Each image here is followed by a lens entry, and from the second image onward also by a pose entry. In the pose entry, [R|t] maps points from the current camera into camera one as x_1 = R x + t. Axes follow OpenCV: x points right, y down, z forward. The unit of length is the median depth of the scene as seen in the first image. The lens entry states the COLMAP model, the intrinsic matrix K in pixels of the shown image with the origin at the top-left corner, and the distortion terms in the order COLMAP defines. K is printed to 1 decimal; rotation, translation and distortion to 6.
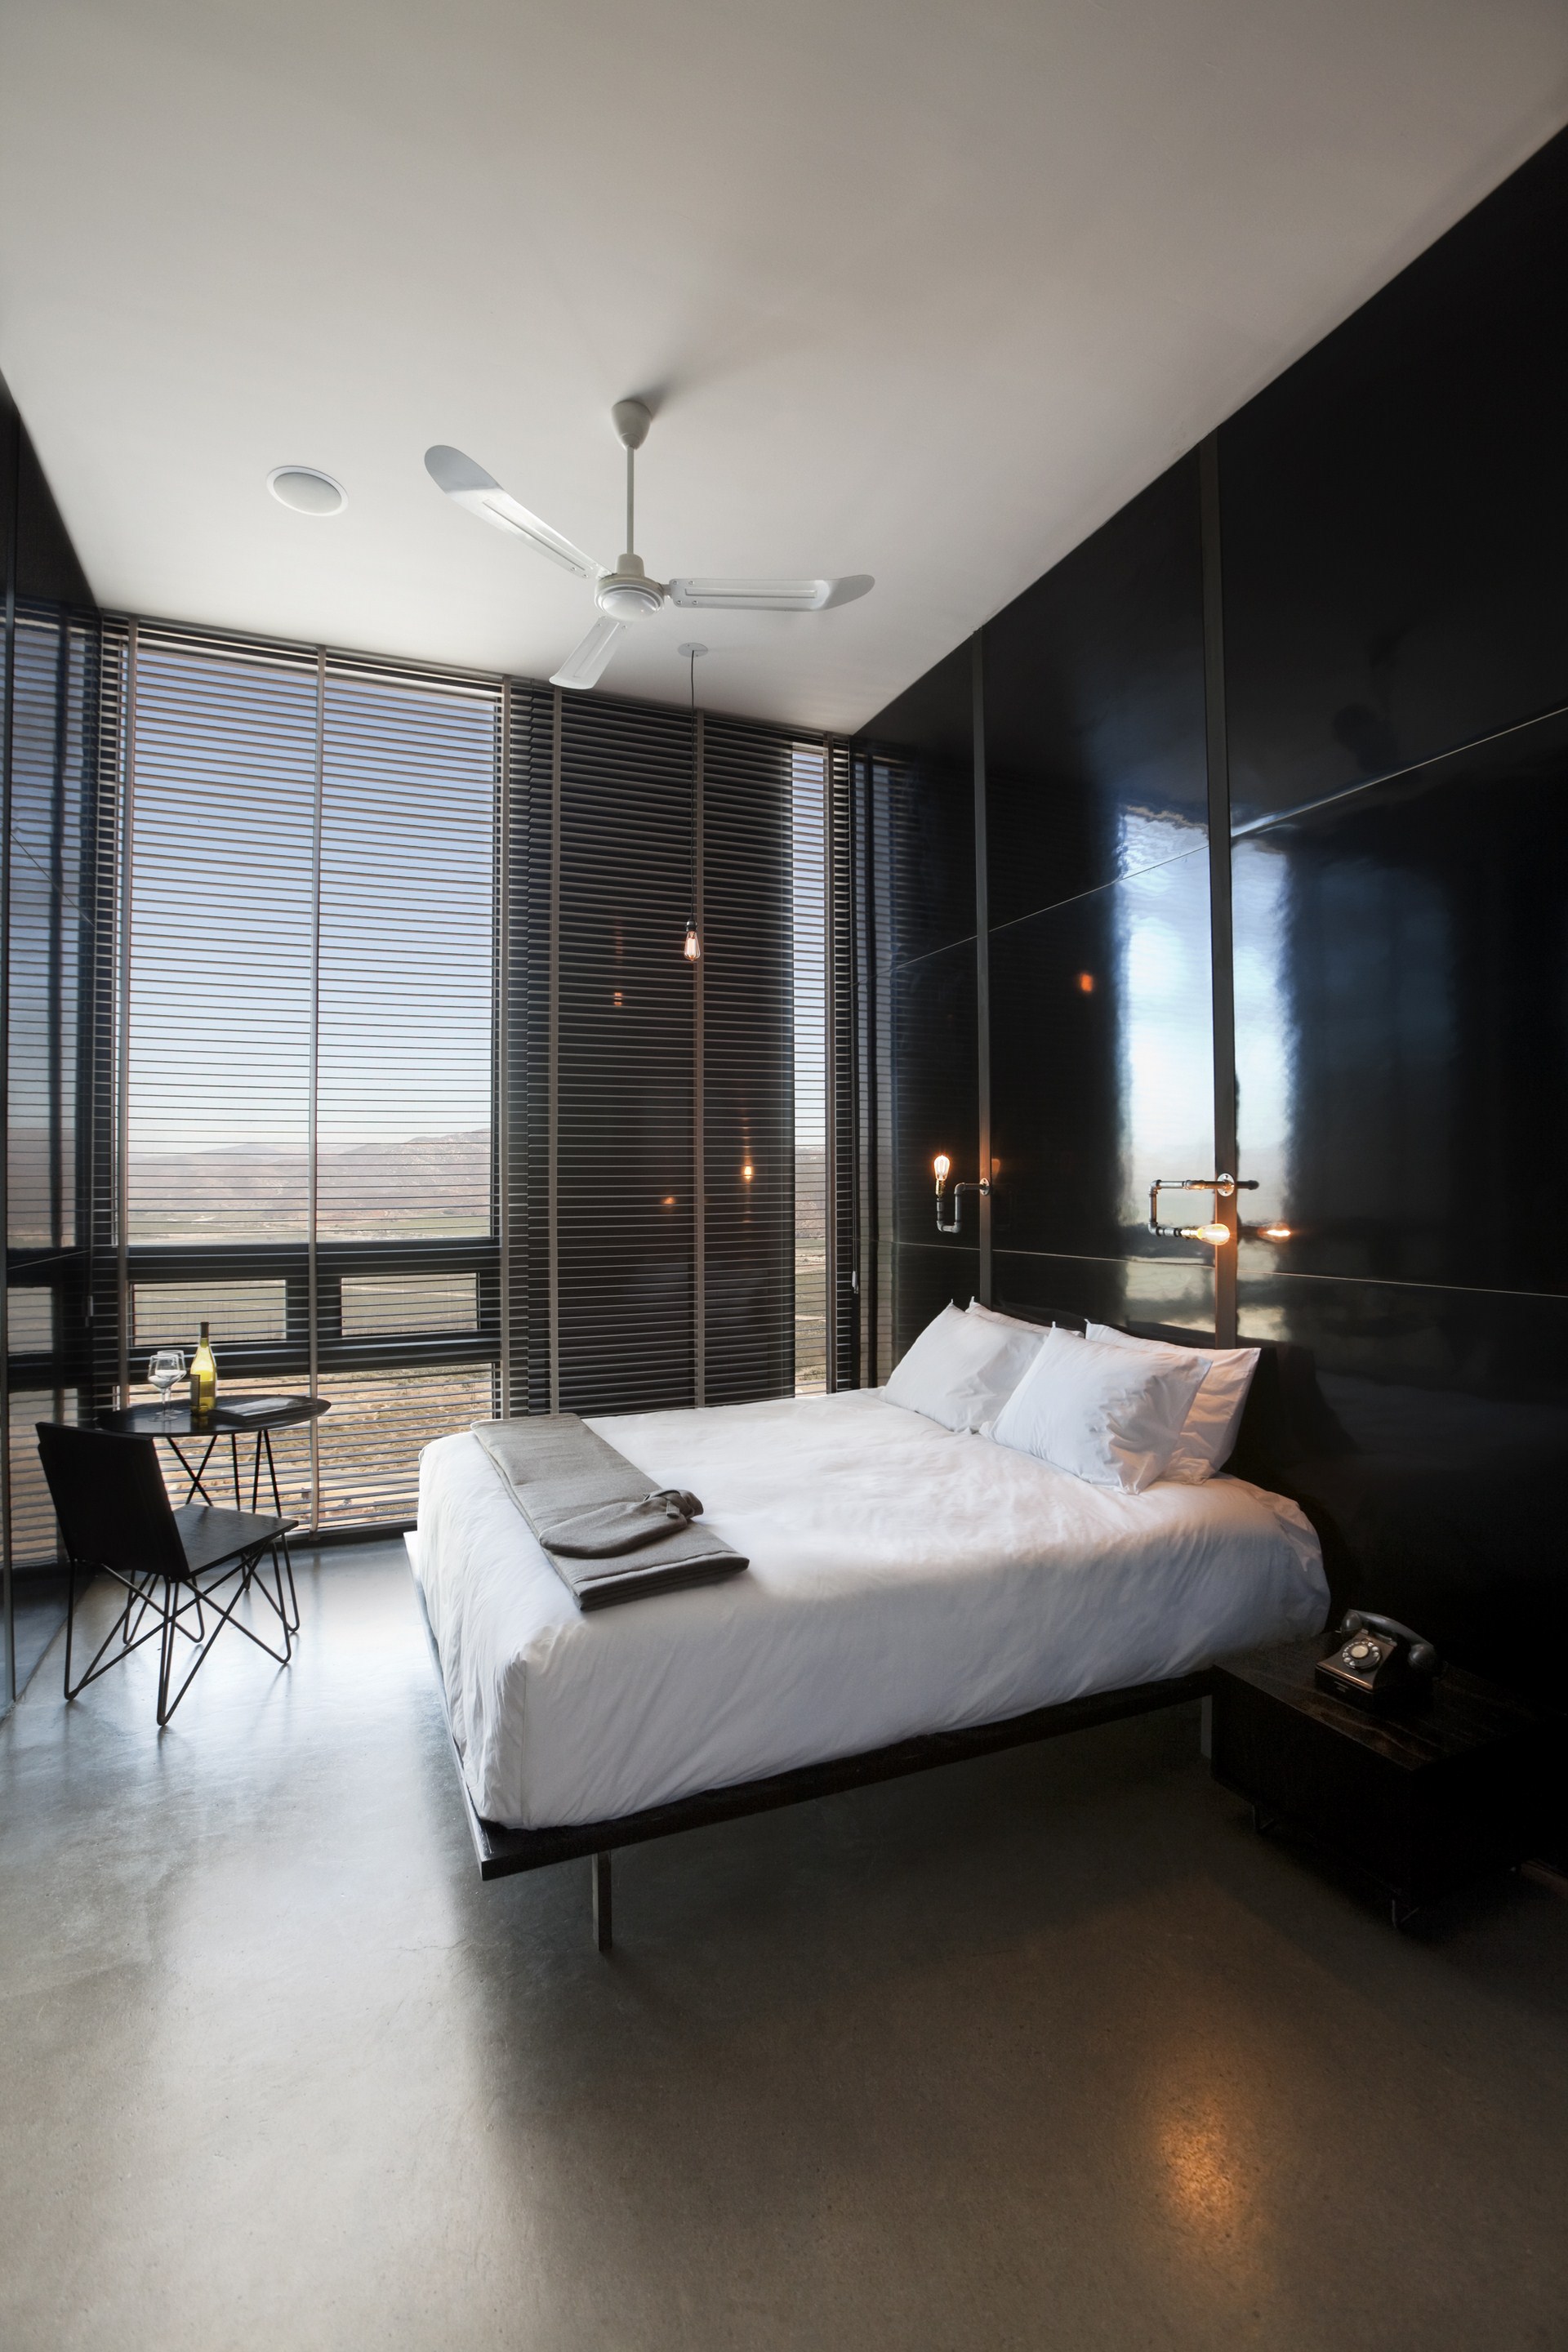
lens RADIAL K [[1109.4, 0, 777.5], [0, 1109.4, 1190.1], [0, 0, 1]] dist [-0.013892, 0.002469]
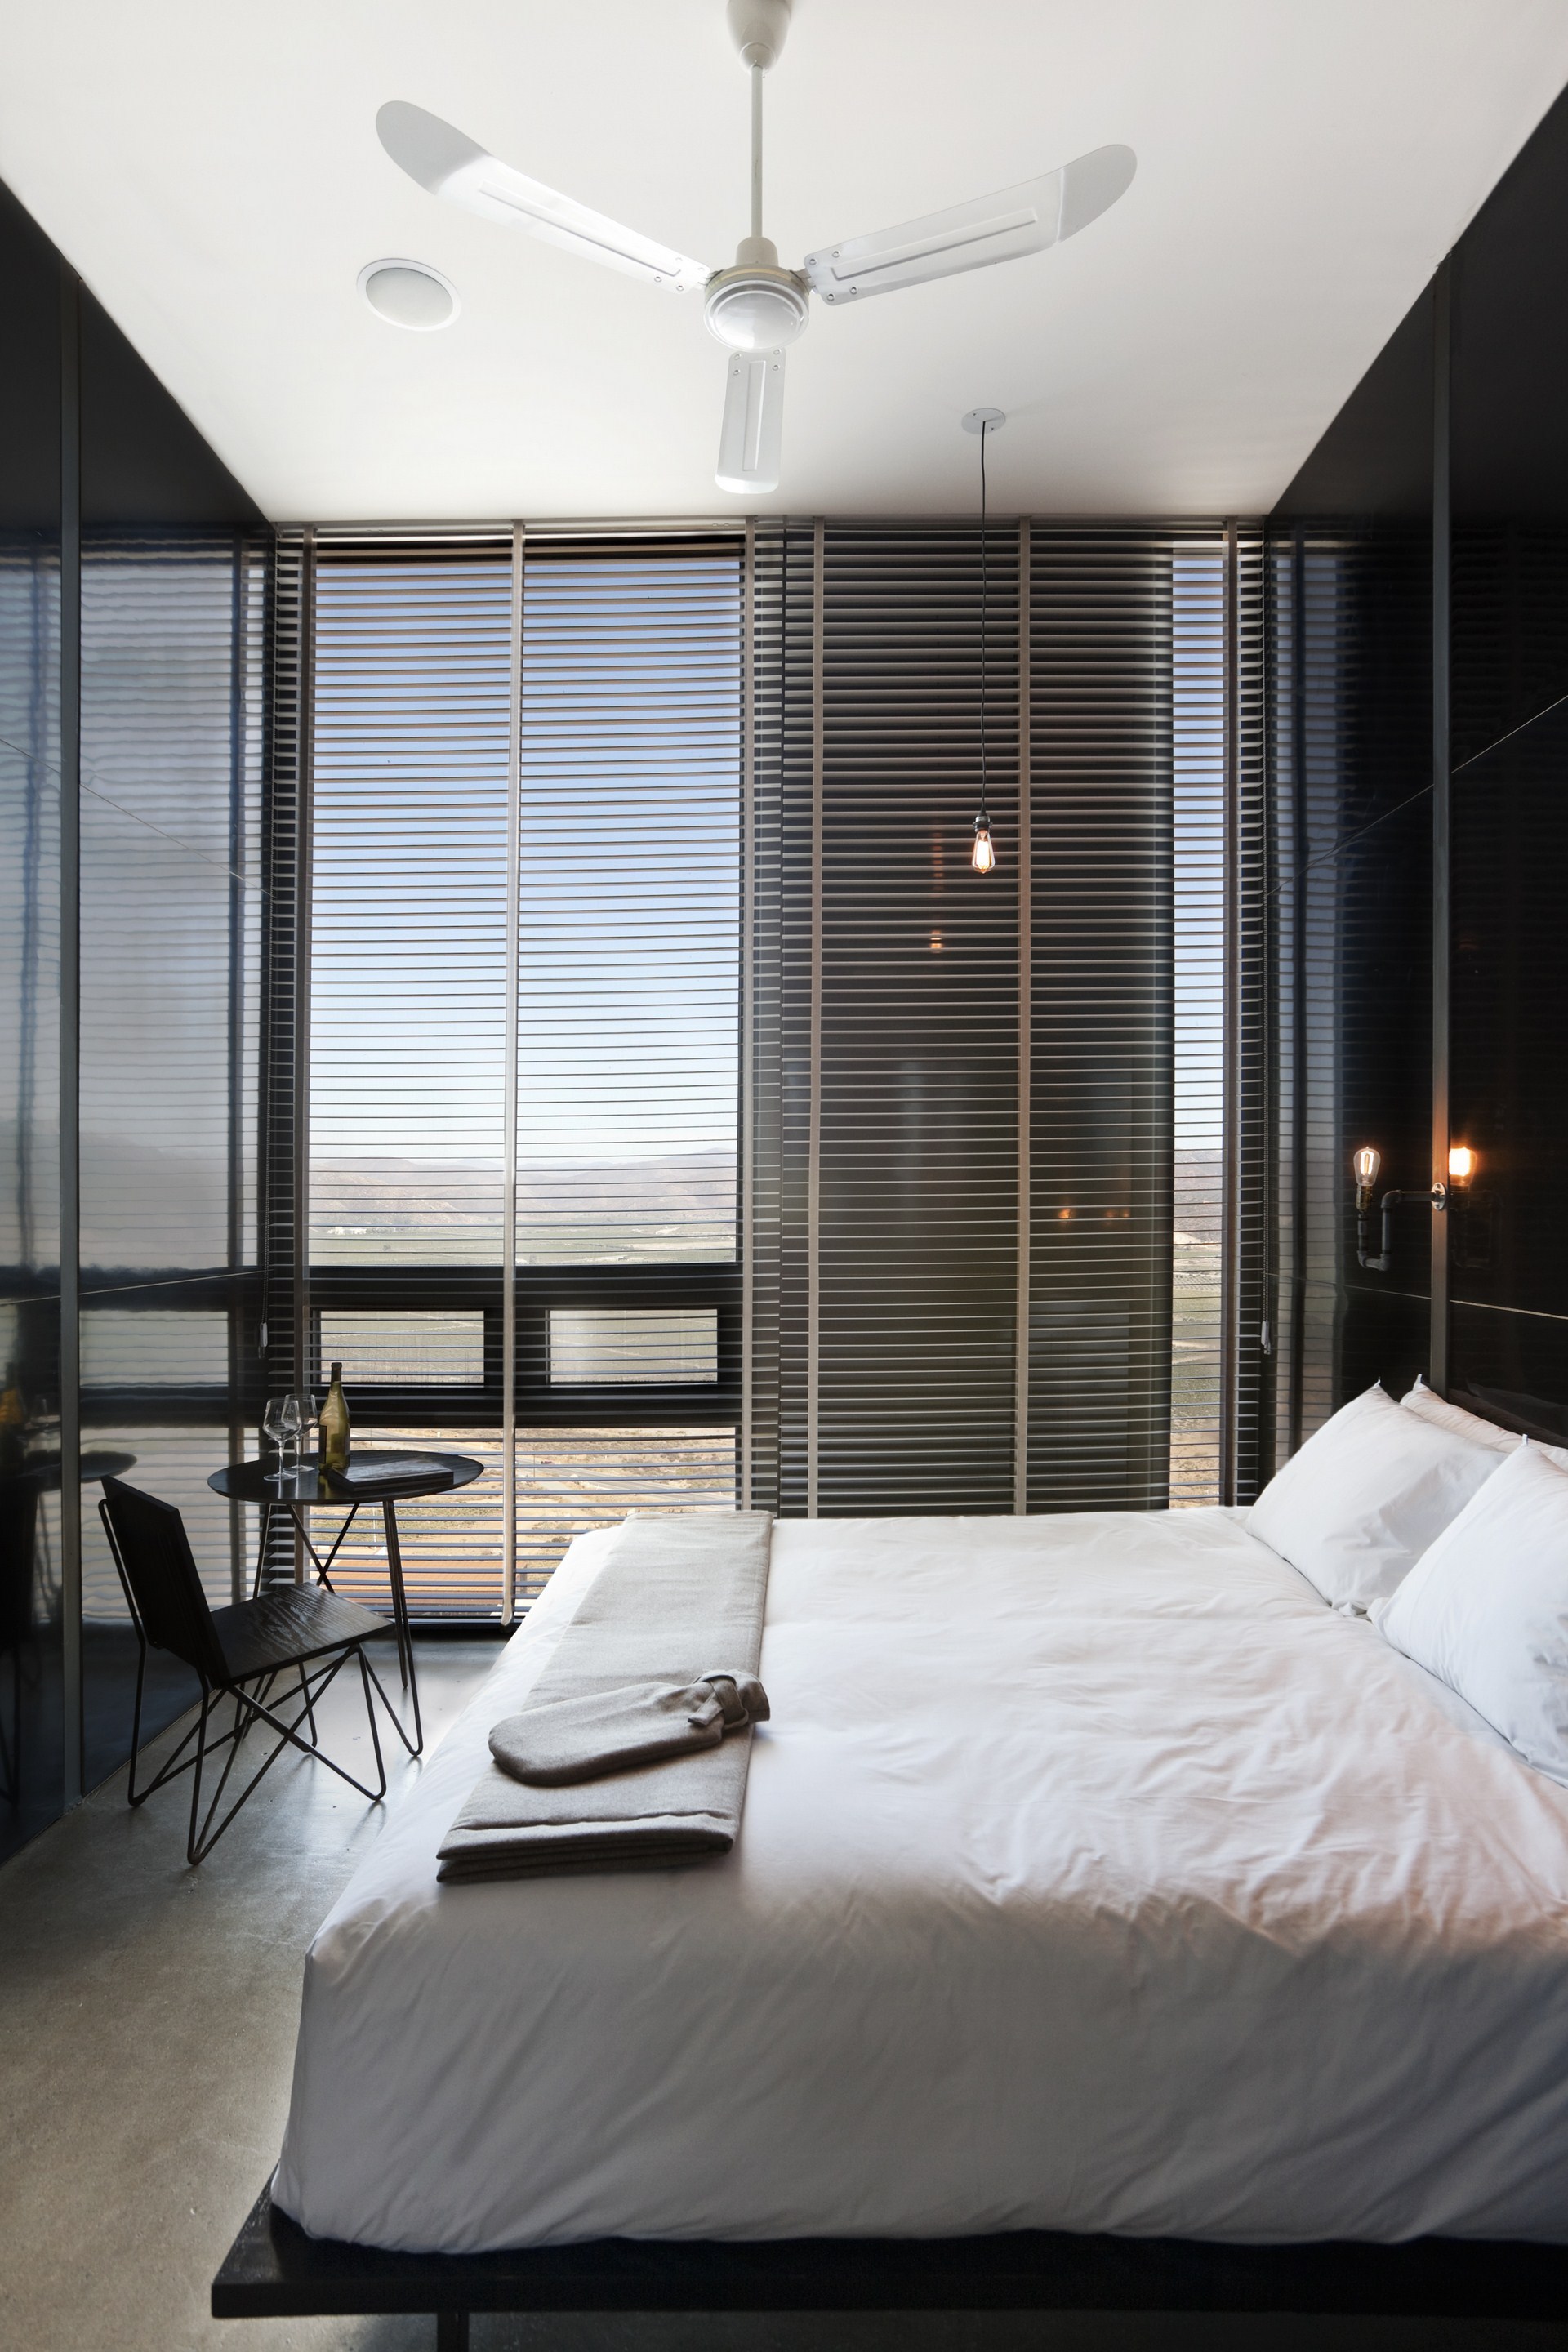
lens RADIAL K [[1300.3, 0, 755.7], [0, 1300.3, 1222.8], [0, 0, 1]] dist [-0.001131, 0.009042]
pose [[0.914316, 0.006796, -0.404945, 0.142405], [0.000061, 0.999857, 0.016918, -0.000497], [0.405002, -0.015493, 0.914184, 0.213249]]
